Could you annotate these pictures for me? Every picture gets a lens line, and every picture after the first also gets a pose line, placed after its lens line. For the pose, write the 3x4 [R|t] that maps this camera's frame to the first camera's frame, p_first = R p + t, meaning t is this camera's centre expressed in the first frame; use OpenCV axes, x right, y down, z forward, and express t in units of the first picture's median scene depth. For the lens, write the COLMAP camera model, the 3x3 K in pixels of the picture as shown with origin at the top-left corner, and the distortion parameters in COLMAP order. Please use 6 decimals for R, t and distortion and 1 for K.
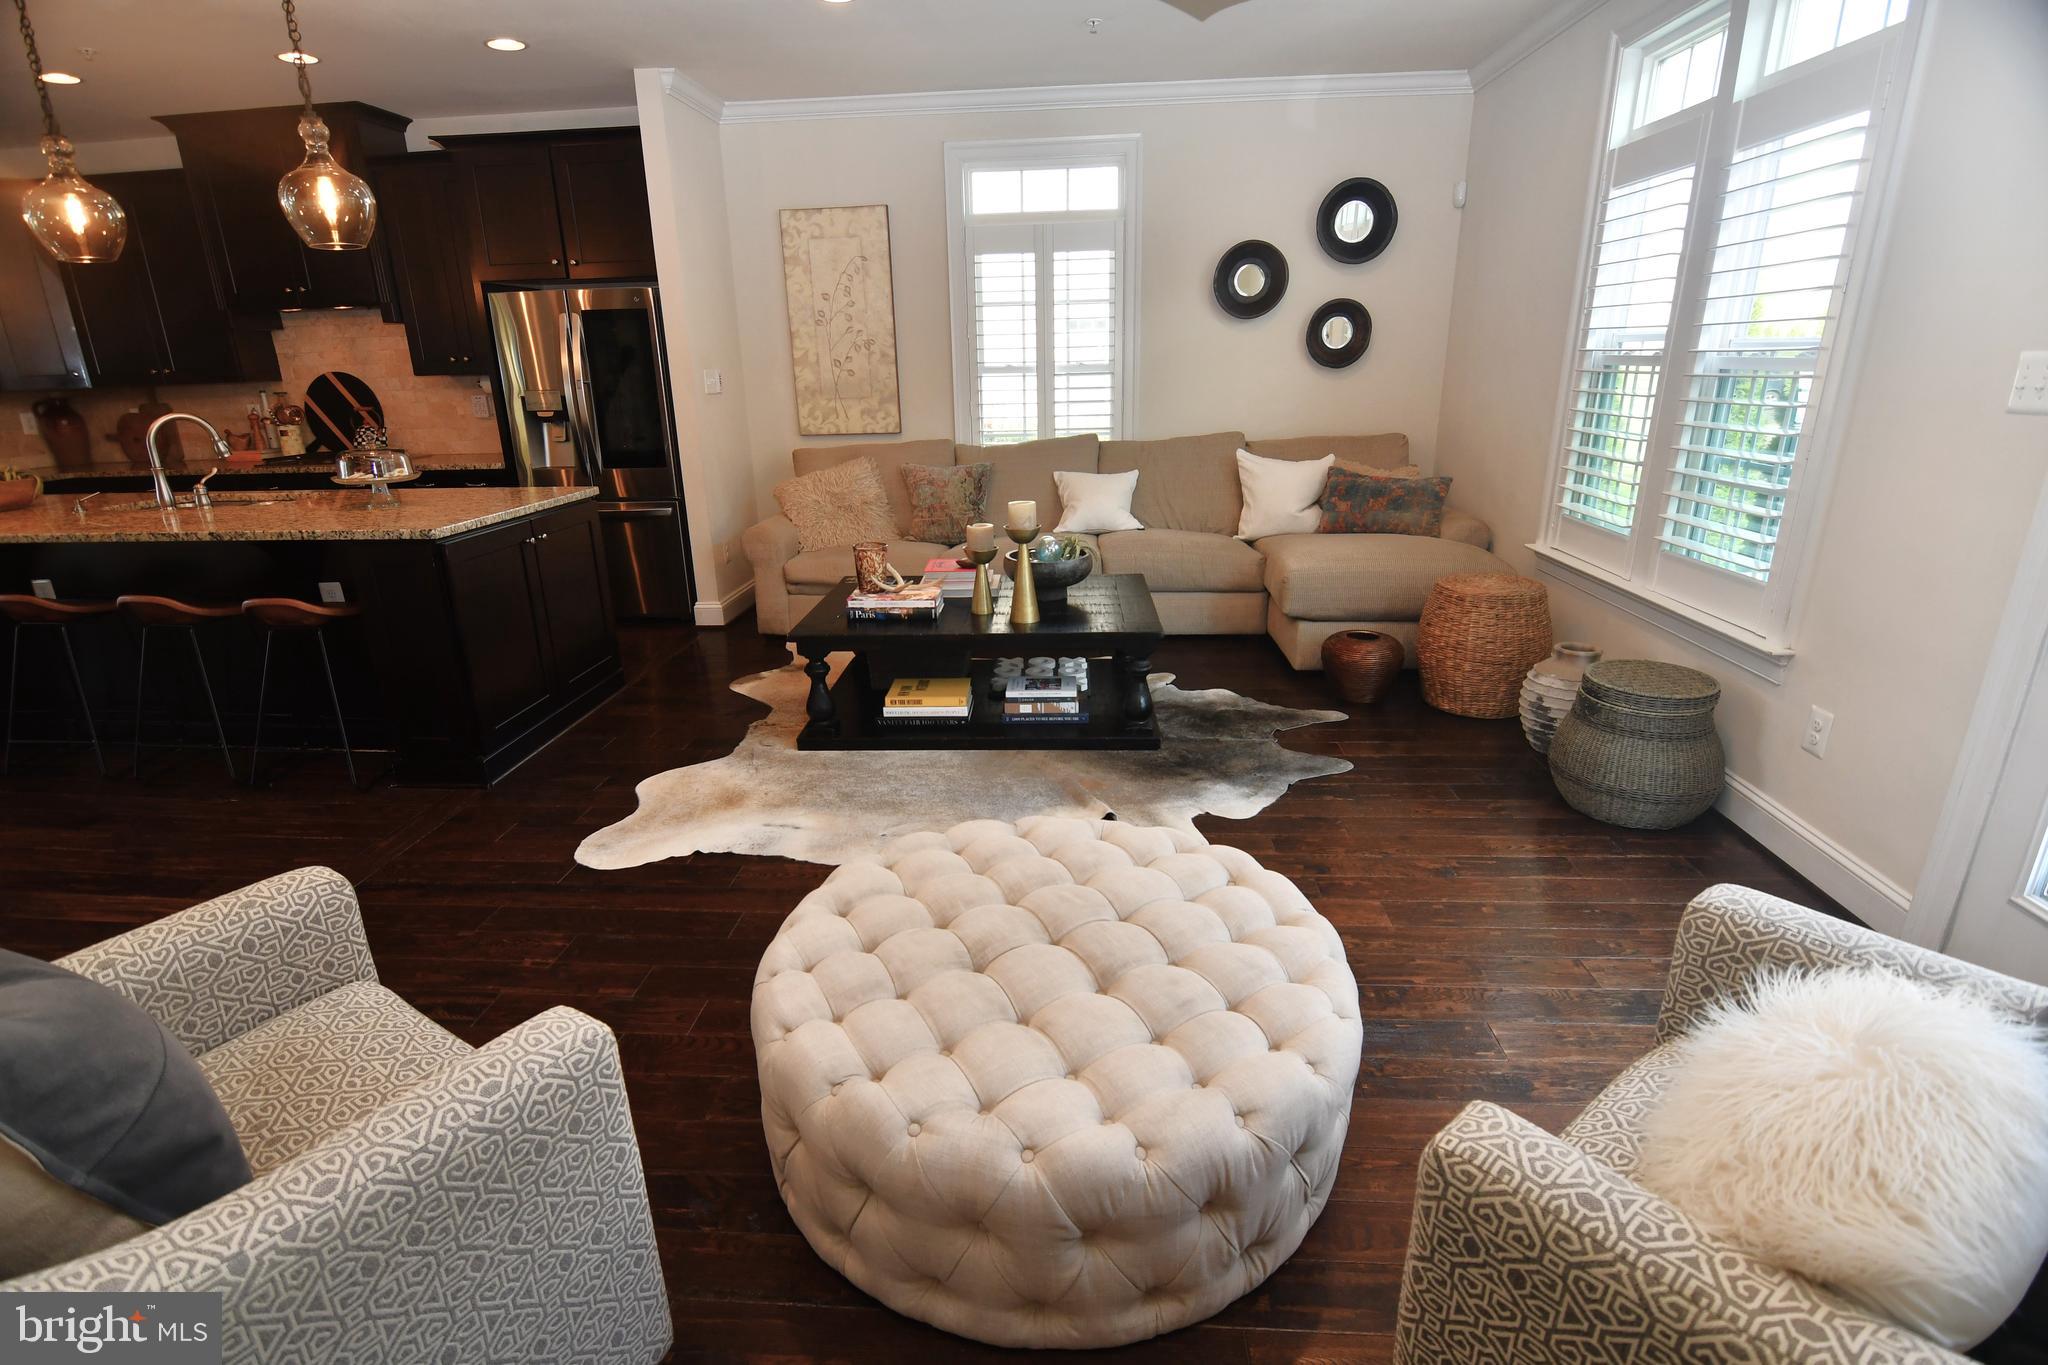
lens RADIAL K [[991.7, 0, 1009.8], [0, 991.7, 698.4], [0, 0, 1]] dist [-0.006184, -0.009444]
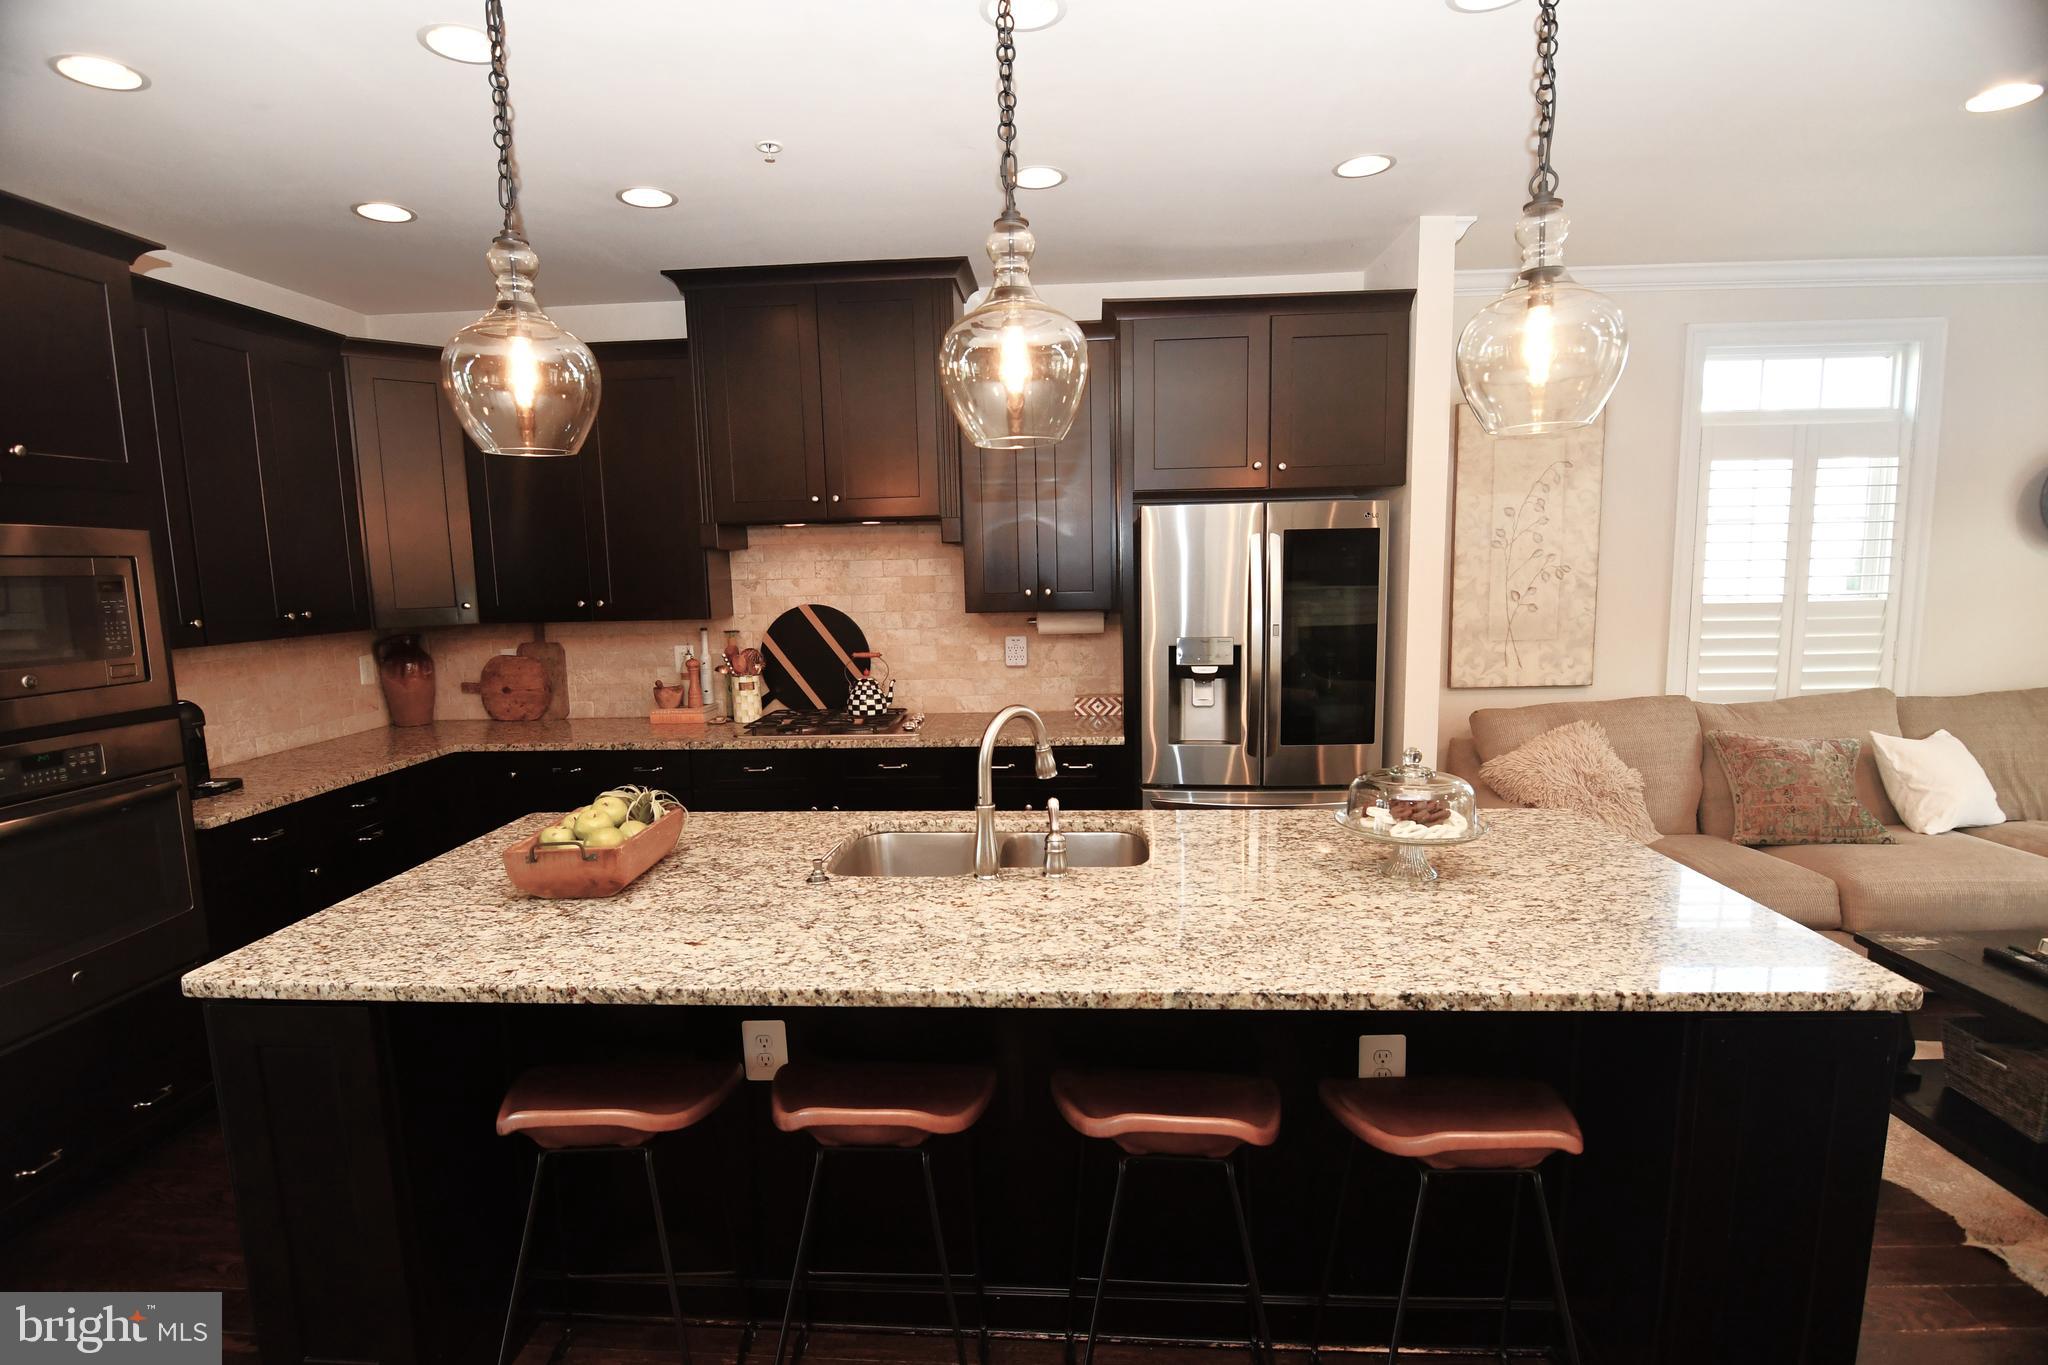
lens RADIAL K [[991.7, 0, 1009.8], [0, 991.7, 698.4], [0, 0, 1]] dist [-0.006184, -0.009444]
pose [[0.999780, -0.004231, 0.020548, -0.576782], [0.008072, 0.981630, -0.190624, -0.124722], [-0.019364, 0.190748, 0.981448, 0.293487]]
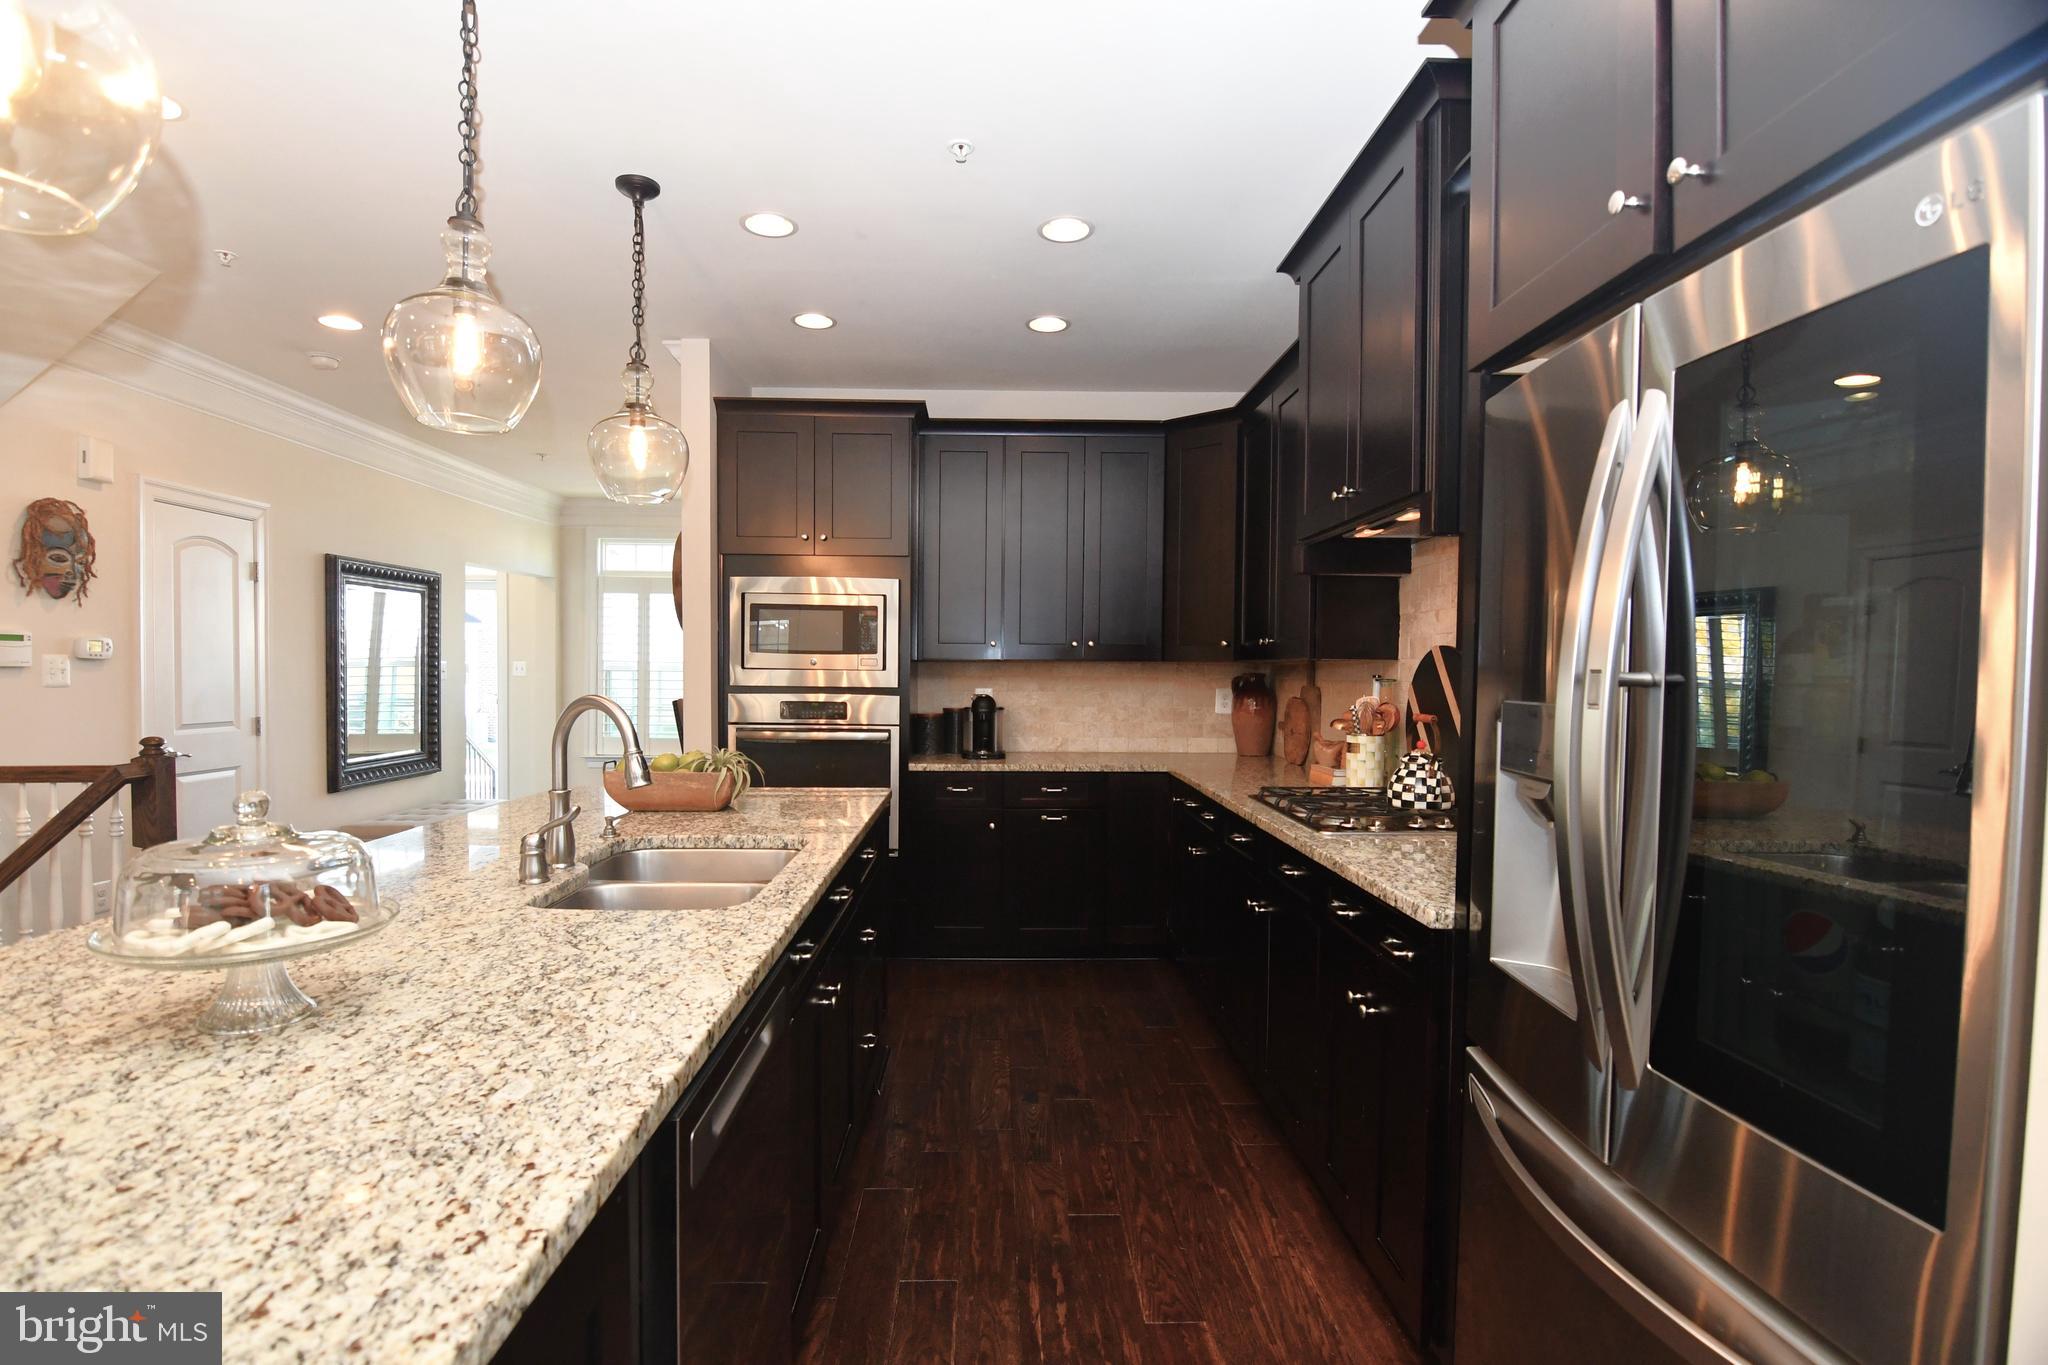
lens RADIAL K [[991.7, 0, 1009.8], [0, 991.7, 698.4], [0, 0, 1]] dist [-0.006184, -0.009444]
pose [[0.100933, 0.051795, -0.993544, -0.200206], [-0.332503, 0.942977, 0.015380, -0.249556], [0.937686, 0.328804, 0.112400, 0.773416]]
